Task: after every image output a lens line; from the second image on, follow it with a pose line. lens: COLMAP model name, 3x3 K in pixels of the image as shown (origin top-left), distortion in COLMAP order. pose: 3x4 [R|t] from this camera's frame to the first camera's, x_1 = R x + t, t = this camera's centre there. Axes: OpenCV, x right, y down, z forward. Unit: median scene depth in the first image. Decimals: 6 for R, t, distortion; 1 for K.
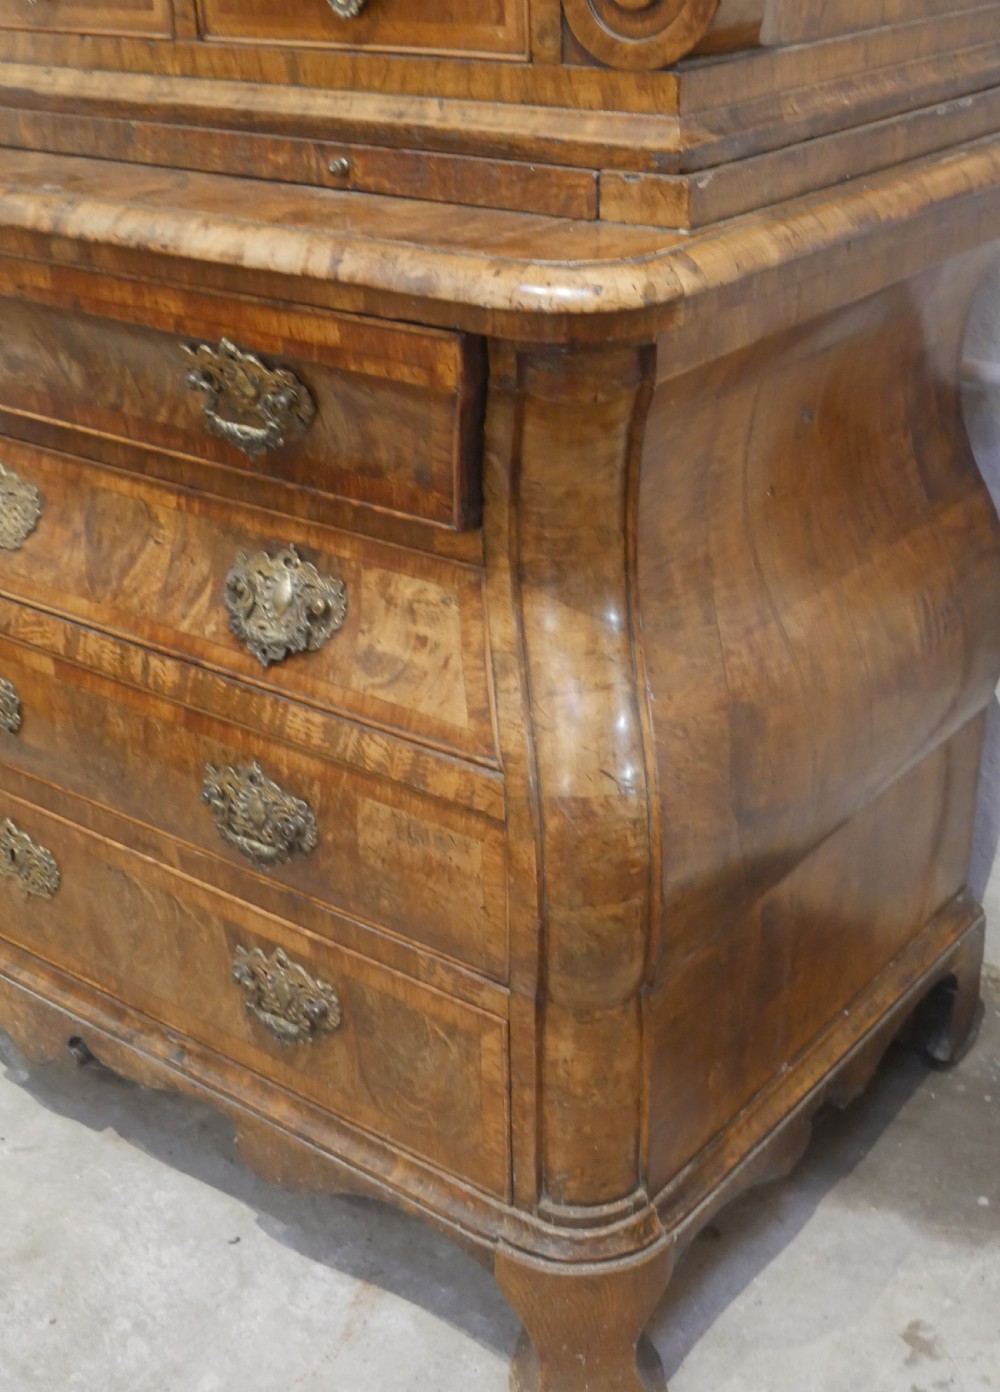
lens RADIAL K [[1790.9, 0, 508.3], [0, 1790.9, 724.7], [0, 0, 1]] dist [0.011517, -0.020128]
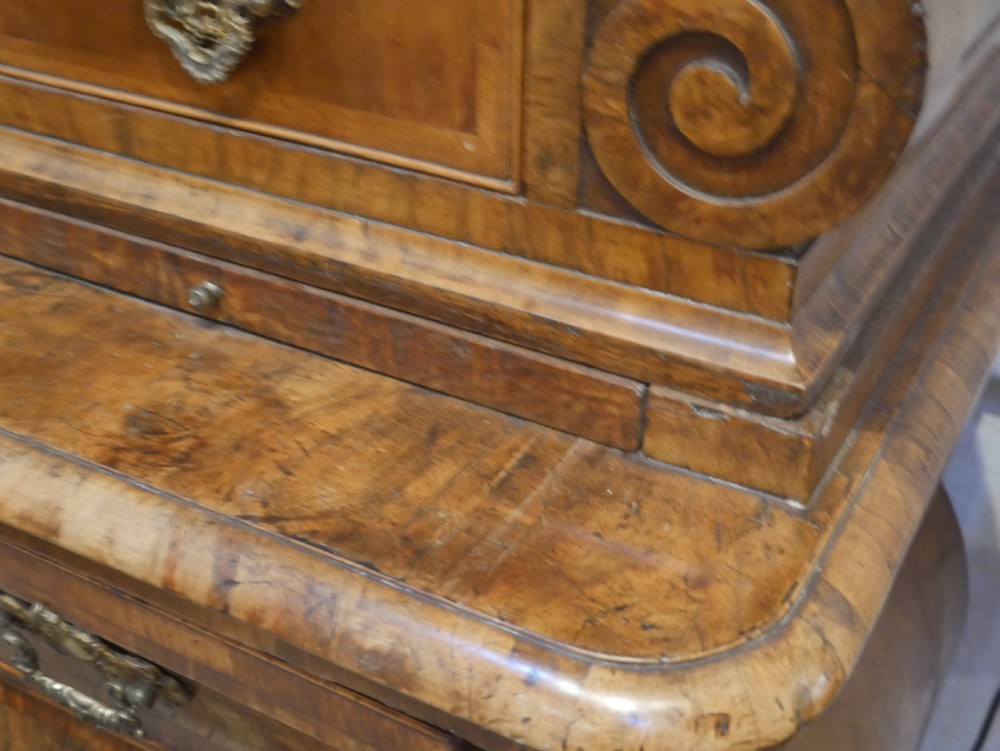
lens RADIAL K [[1276.3, 0, 500.0], [0, 1276.3, 375.5], [0, 0, 1]] dist [0.017213, -0.024357]
pose [[0.986583, -0.046113, 0.156615, -0.061096], [0.035011, 0.996723, 0.072923, -0.308875], [-0.159464, -0.066461, 0.984964, 0.508363]]
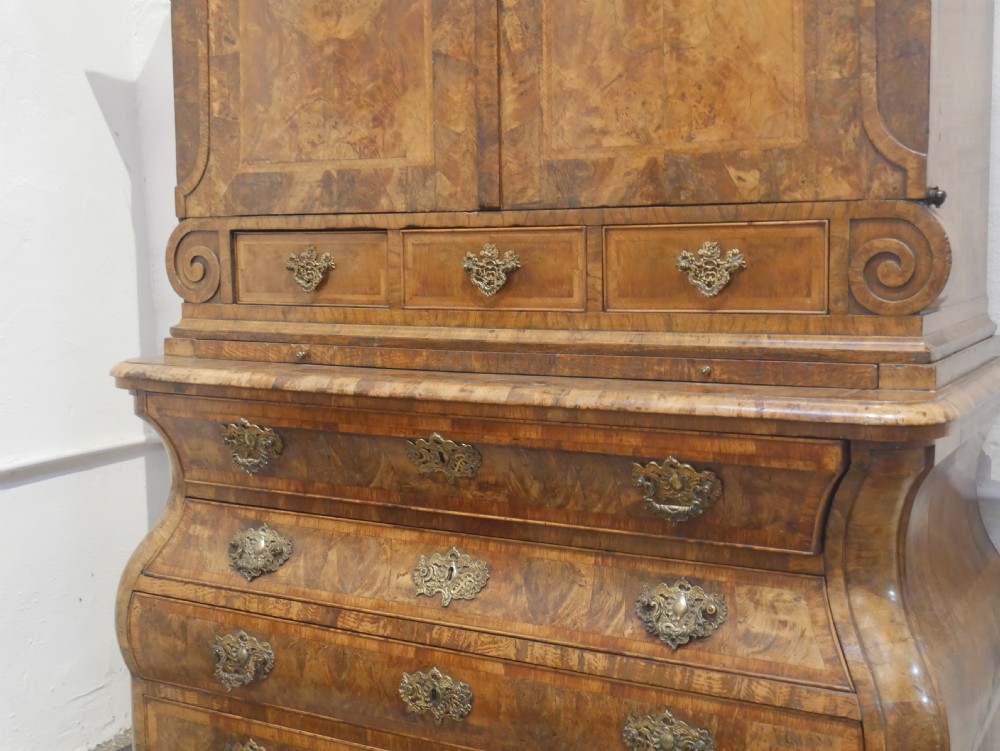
lens RADIAL K [[1276.3, 0, 500.0], [0, 1276.3, 375.5], [0, 0, 1]] dist [0.017213, -0.024357]
pose [[0.989240, -0.007020, 0.146133, -0.495982], [0.058364, 0.934862, -0.350181, 0.145785], [-0.134156, 0.354942, 0.925213, -0.198679]]
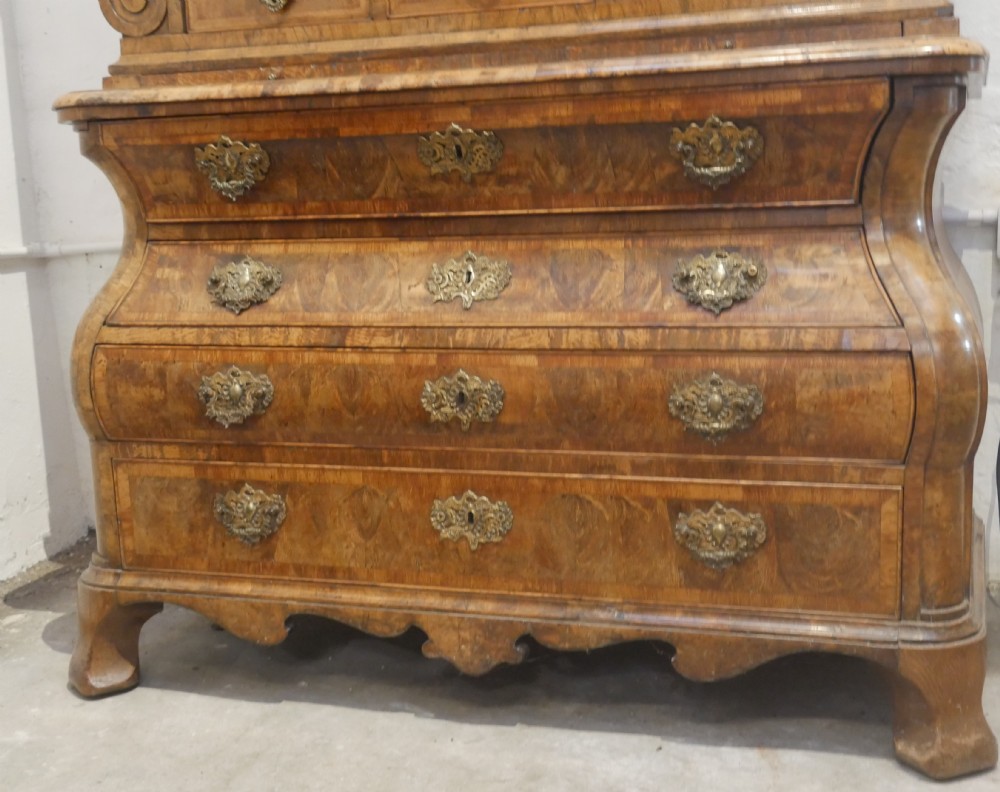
lens RADIAL K [[1348.5, 0, 529.5], [0, 1348.5, 406.8], [0, 0, 1]] dist [0.019646, -0.029794]
pose [[0.937931, -0.066560, 0.340376, -0.787581], [0.168945, 0.944783, -0.280790, 0.403837], [-0.302892, 0.320866, 0.897386, -0.083713]]
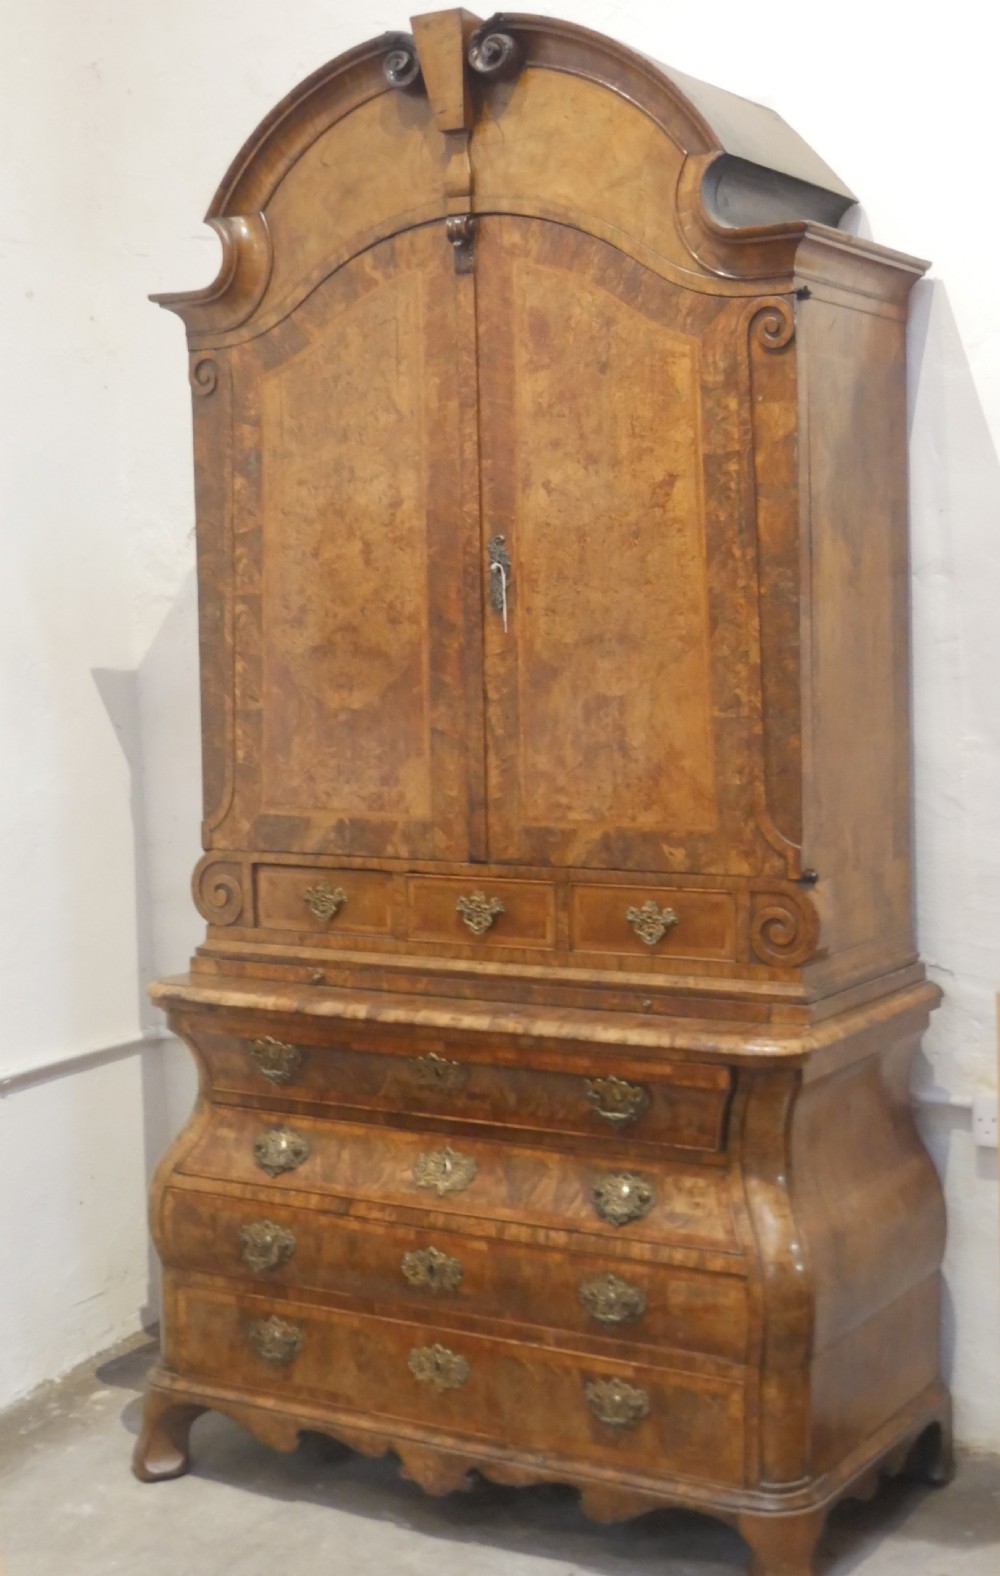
lens RADIAL K [[2241.4, 0, 599.8], [0, 2241.4, 795.5], [0, 0, 1]] dist [0.021538, -0.055144]
pose [[0.989028, -0.005449, 0.147629, -0.579338], [0.060727, 0.925979, -0.372661, 0.517277], [-0.134670, 0.377537, 0.916150, -1.754945]]
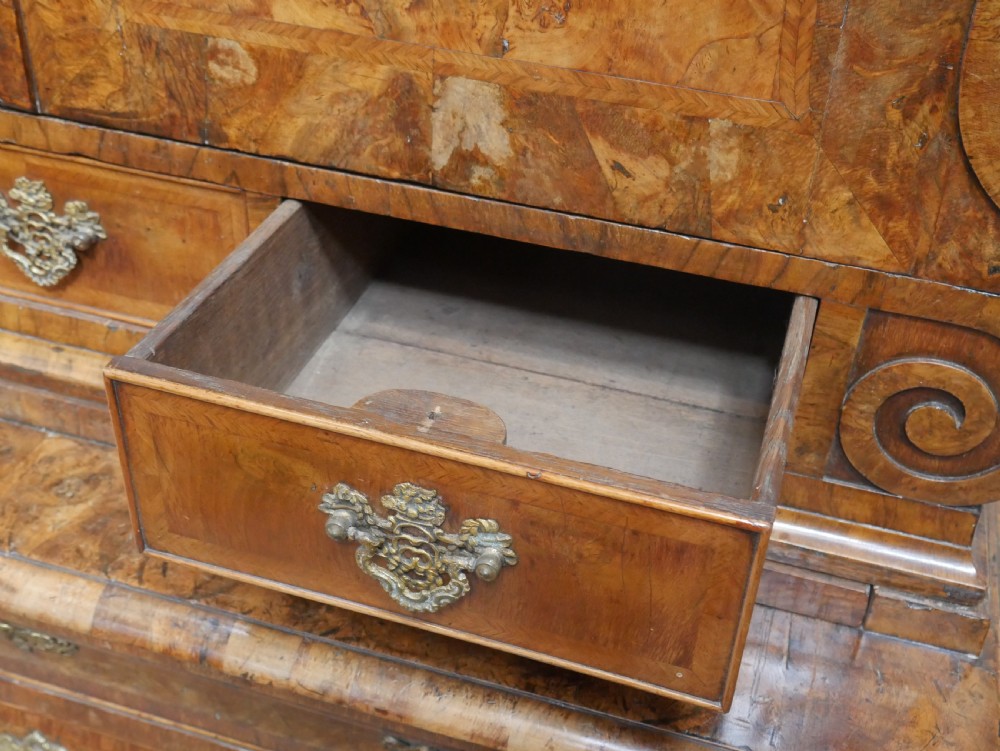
lens RADIAL K [[1197.6, 0, 516.9], [0, 1197.6, 370.3], [0, 0, 1]] dist [0.006311, -0.006706]
pose [[0.924414, -0.151831, 0.349867, -0.290344], [0.100059, 0.981758, 0.161678, -0.483048], [-0.368032, -0.114450, 0.922742, 0.443821]]
